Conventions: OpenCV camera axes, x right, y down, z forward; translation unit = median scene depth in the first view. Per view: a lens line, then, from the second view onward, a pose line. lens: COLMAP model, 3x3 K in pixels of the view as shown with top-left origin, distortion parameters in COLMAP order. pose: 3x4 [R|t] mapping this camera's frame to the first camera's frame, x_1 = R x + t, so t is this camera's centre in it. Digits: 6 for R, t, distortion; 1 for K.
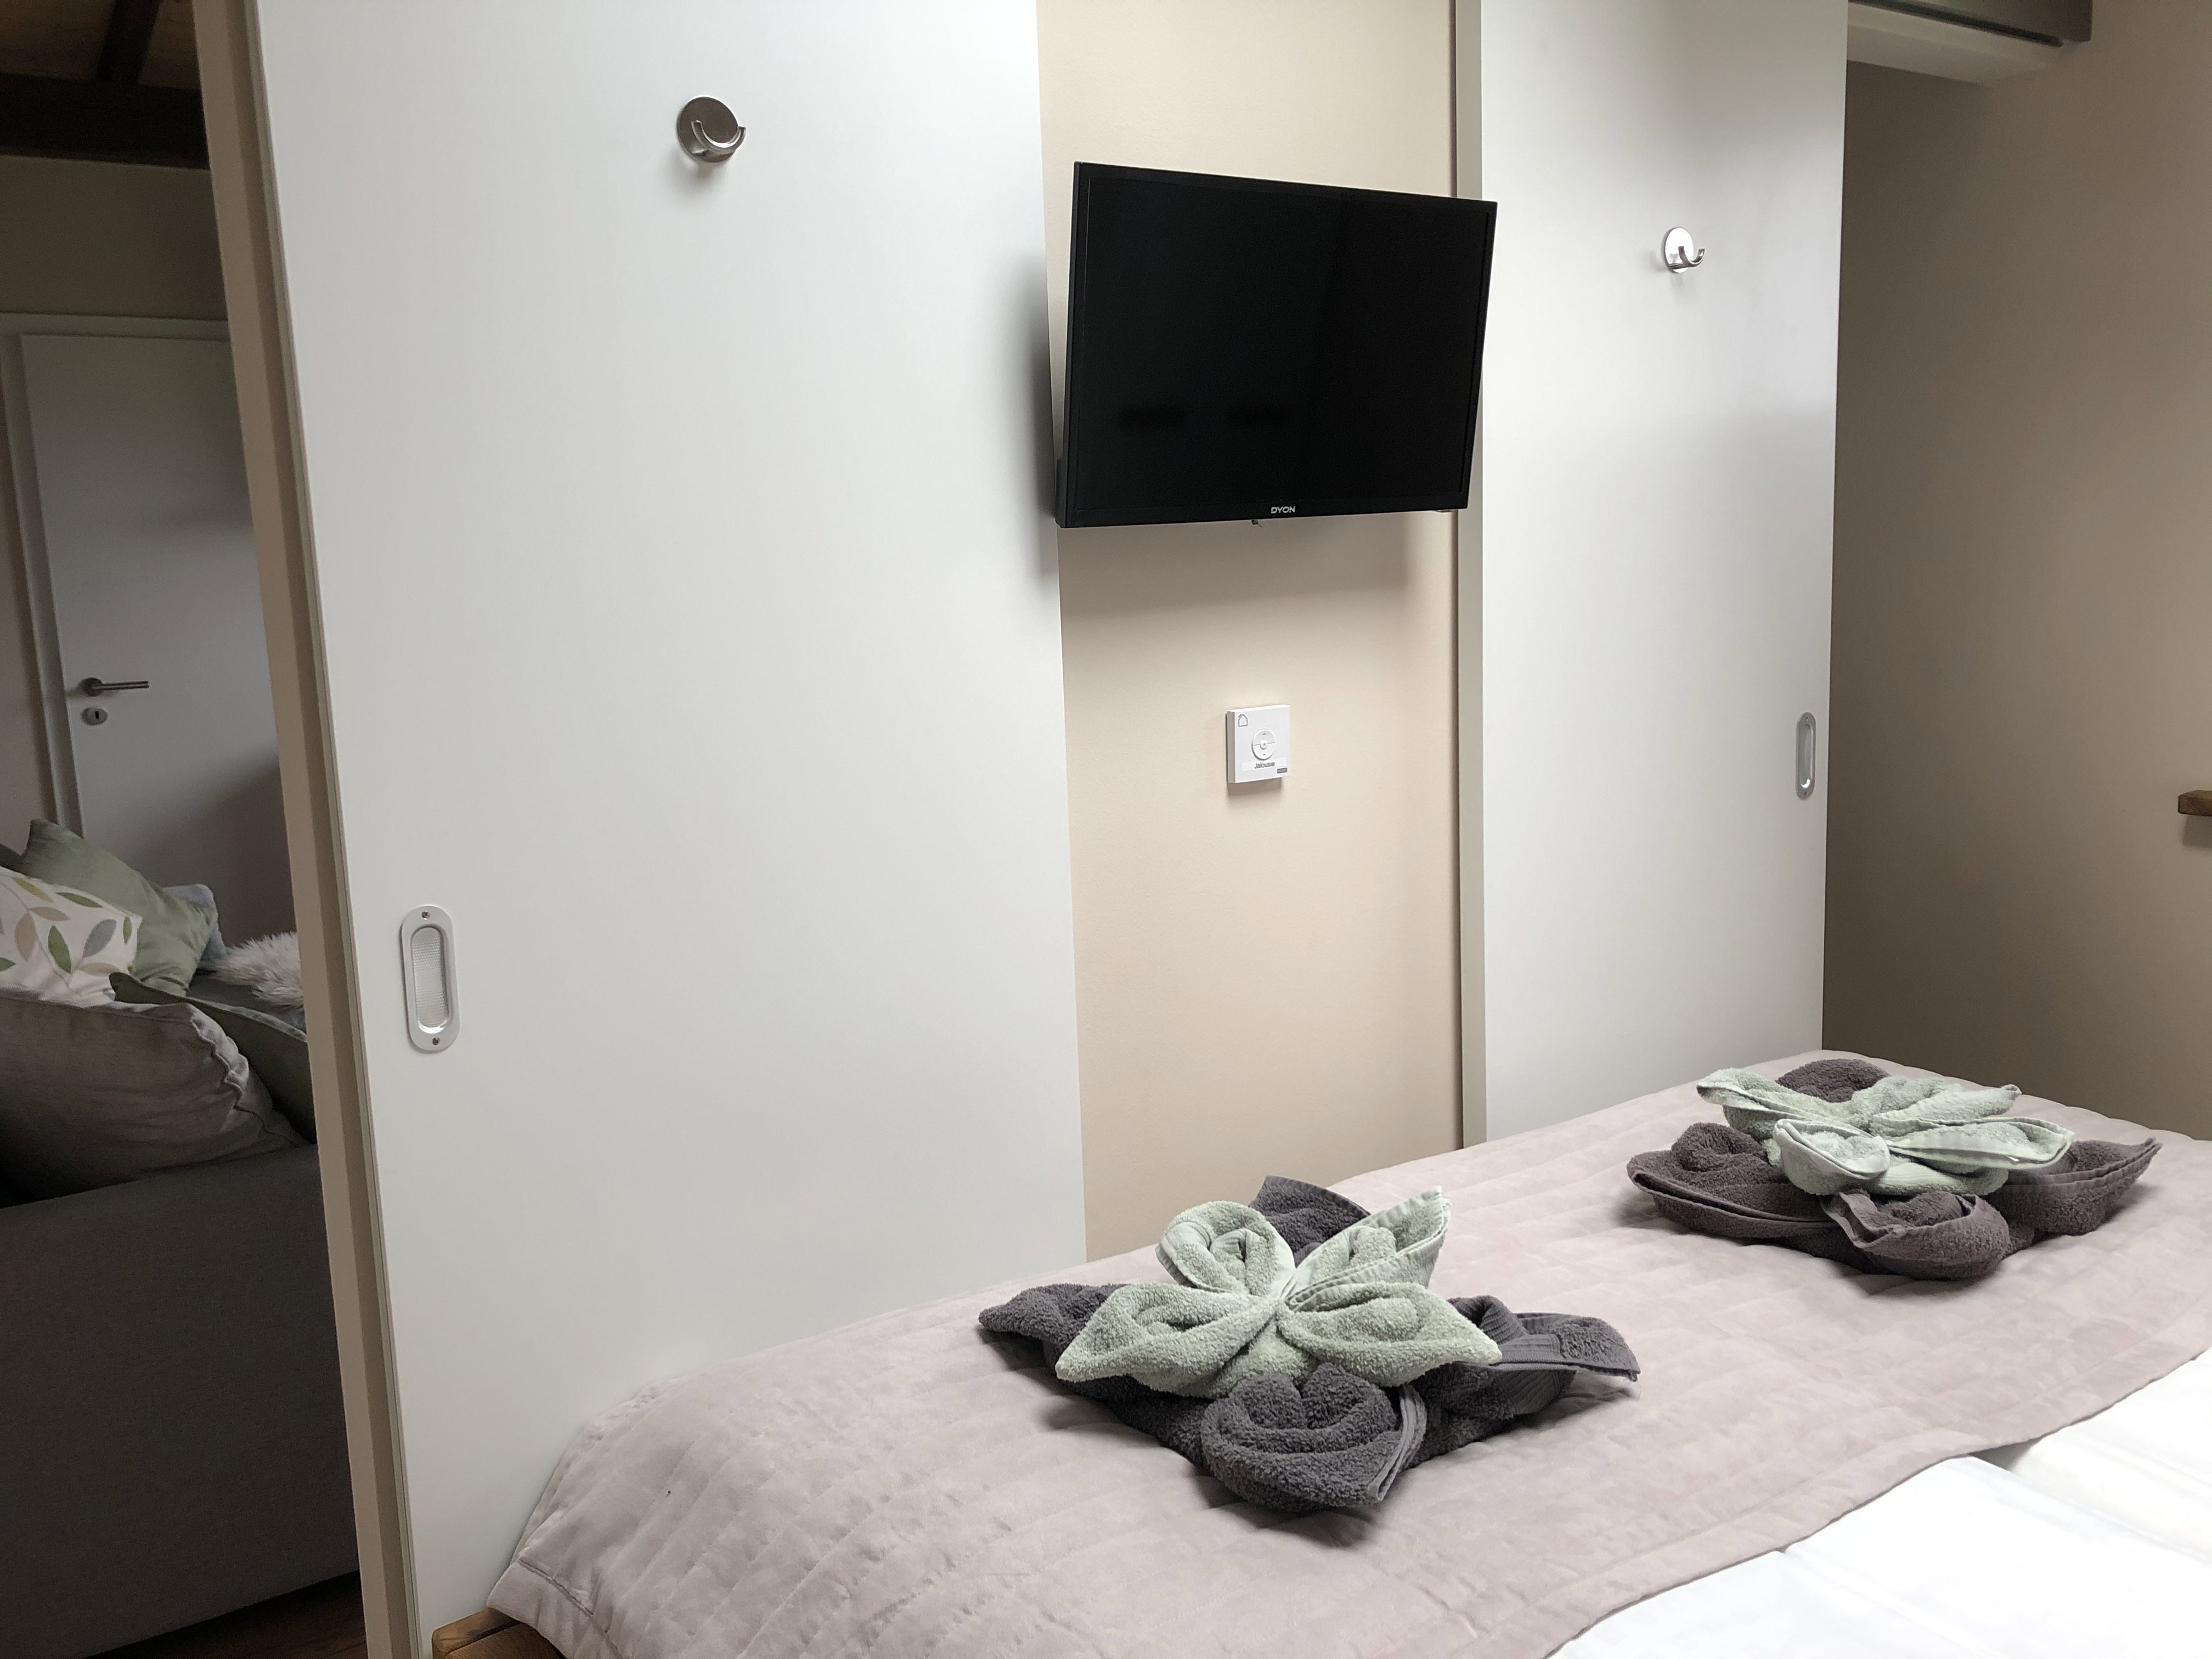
lens RADIAL K [[1794.9, 0, 1072.1], [0, 1794.9, 828.2], [0, 0, 1]] dist [-0.000510, -0.012145]
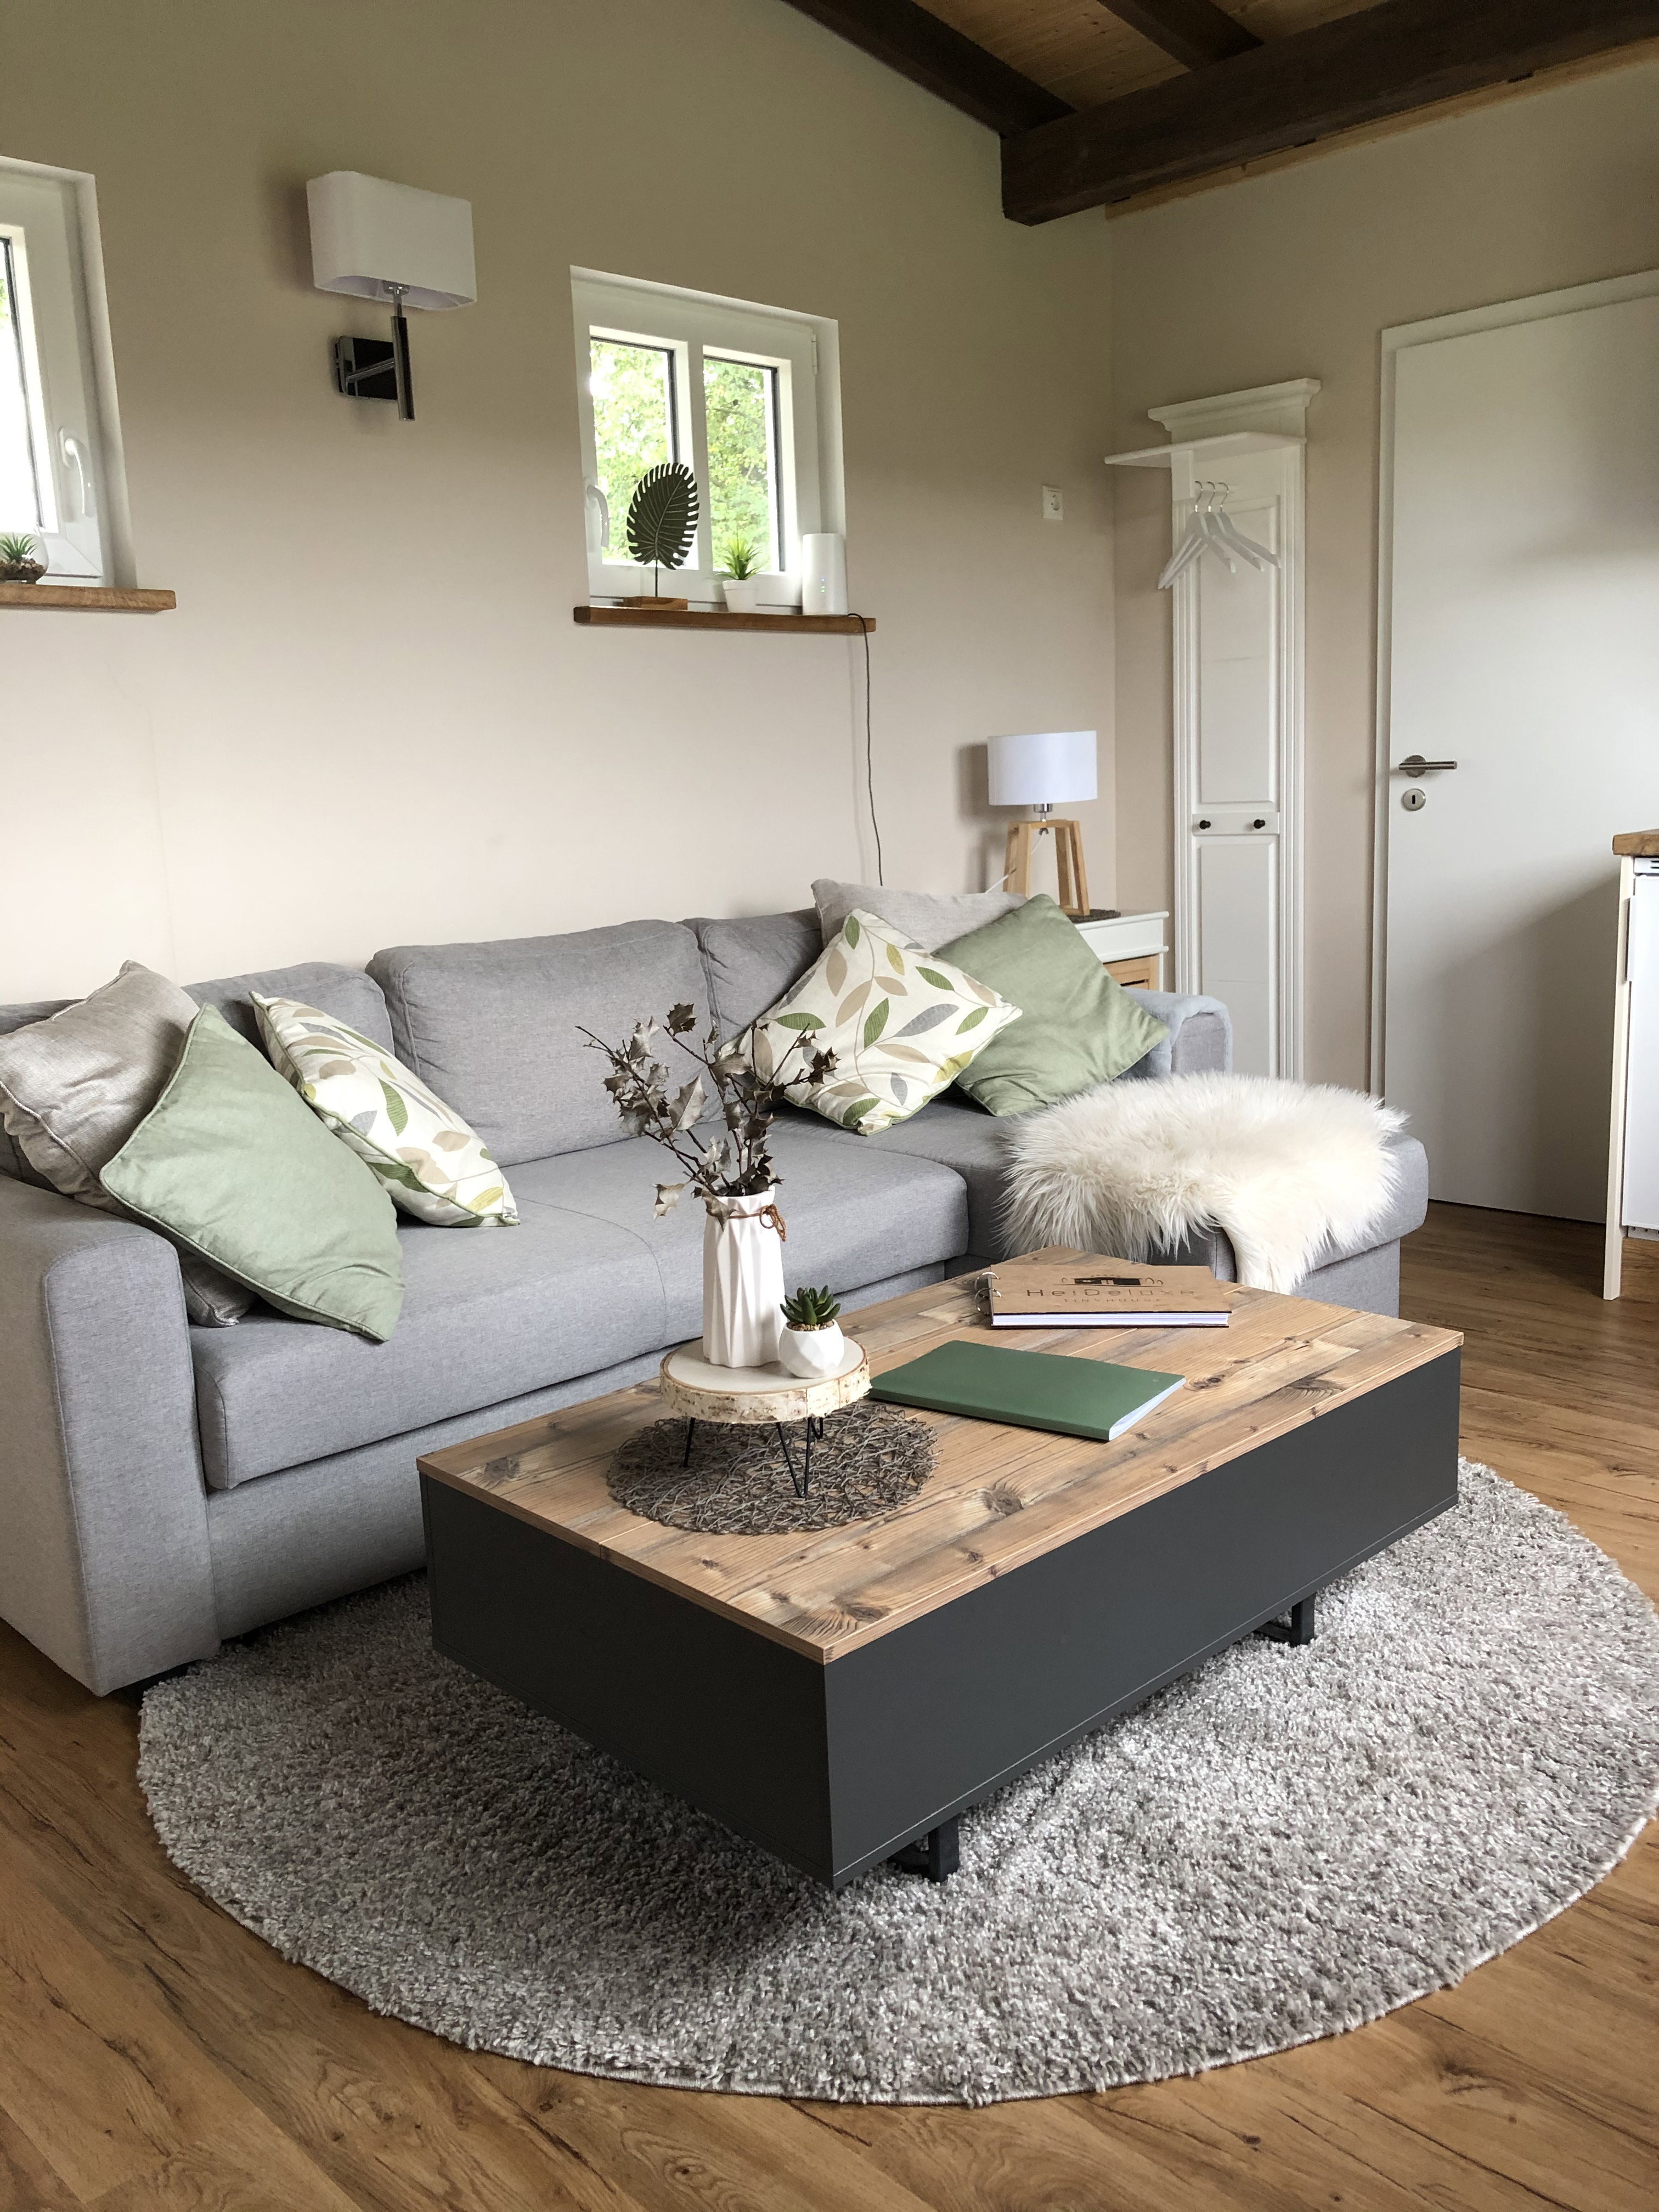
lens RADIAL K [[1835.0, 0, 897.0], [0, 1835.0, 1107.1], [0, 0, 1]] dist [-0.002514, -0.001796]
pose [[0.192581, 0.209008, -0.958764, 0.355097], [-0.126938, 0.974150, 0.186865, -0.067162], [0.973036, 0.085717, 0.214134, 0.747404]]
